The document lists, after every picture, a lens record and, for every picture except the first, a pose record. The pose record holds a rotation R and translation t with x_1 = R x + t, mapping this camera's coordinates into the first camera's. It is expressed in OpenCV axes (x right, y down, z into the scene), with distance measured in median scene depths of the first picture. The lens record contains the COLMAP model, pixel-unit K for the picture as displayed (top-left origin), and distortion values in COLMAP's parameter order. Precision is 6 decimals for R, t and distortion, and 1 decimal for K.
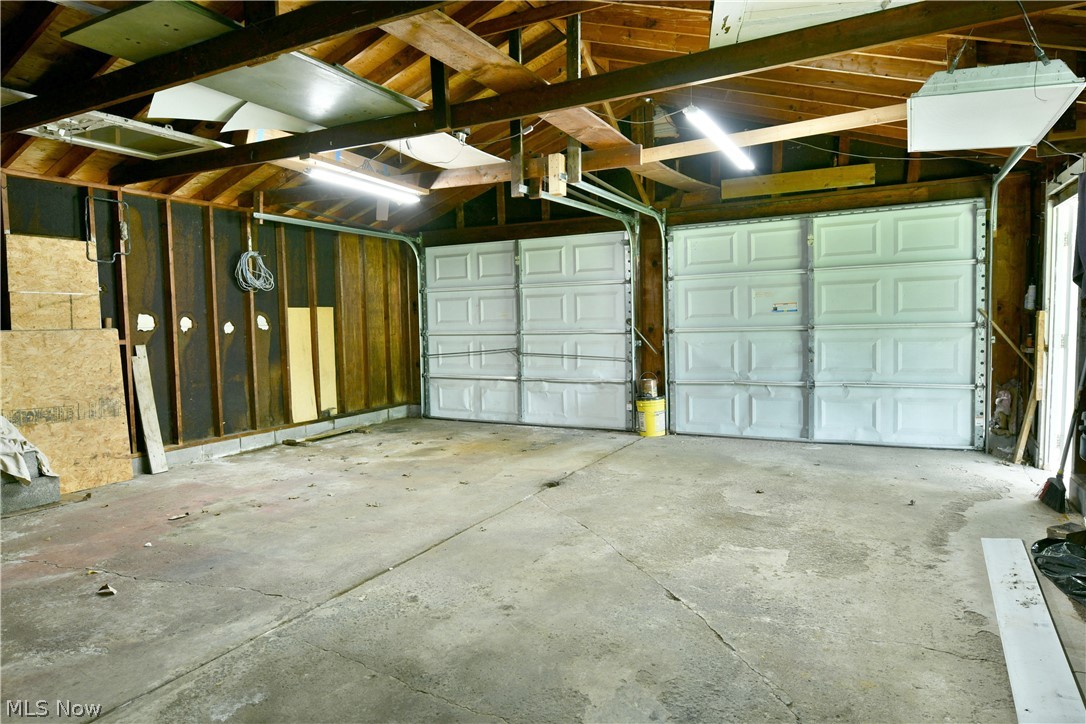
lens RADIAL K [[677.6, 0, 541.5], [0, 677.6, 342.8], [0, 0, 1]] dist [-0.005798, -0.003363]
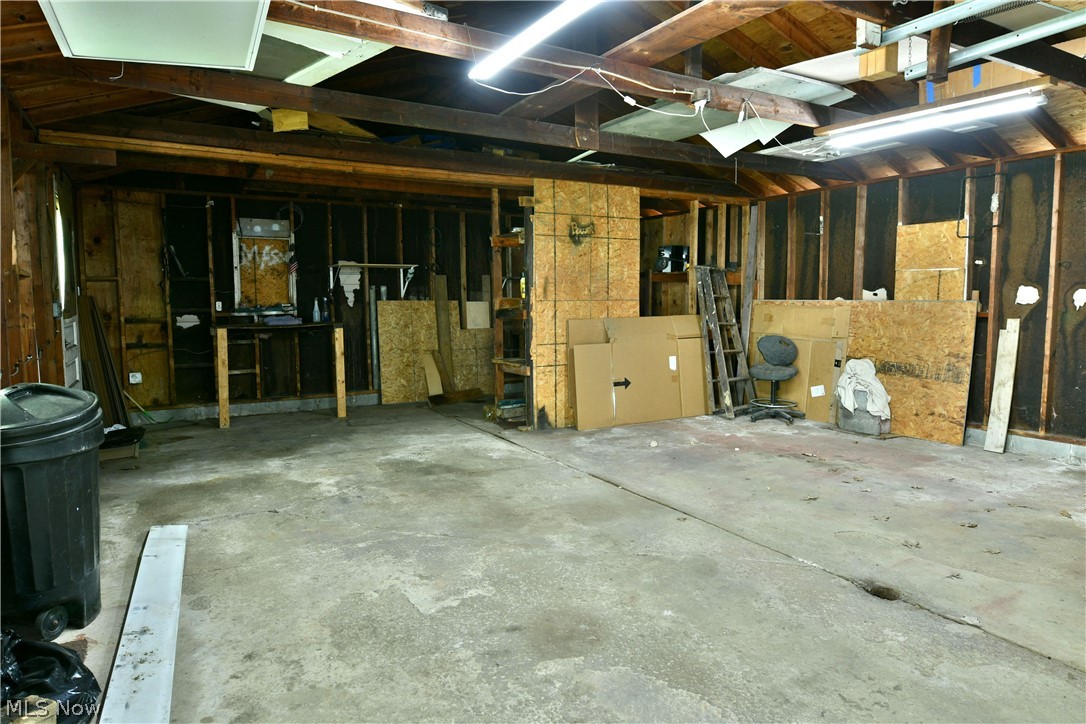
lens RADIAL K [[665.0, 0, 527.5], [0, 665.0, 363.4], [0, 0, 1]] dist [-0.007064, -0.003175]
pose [[-0.565476, 0.099214, -0.818776, 0.838937], [-0.015938, 0.991238, 0.131119, -0.067769], [0.824611, 0.087194, -0.558940, 1.415141]]
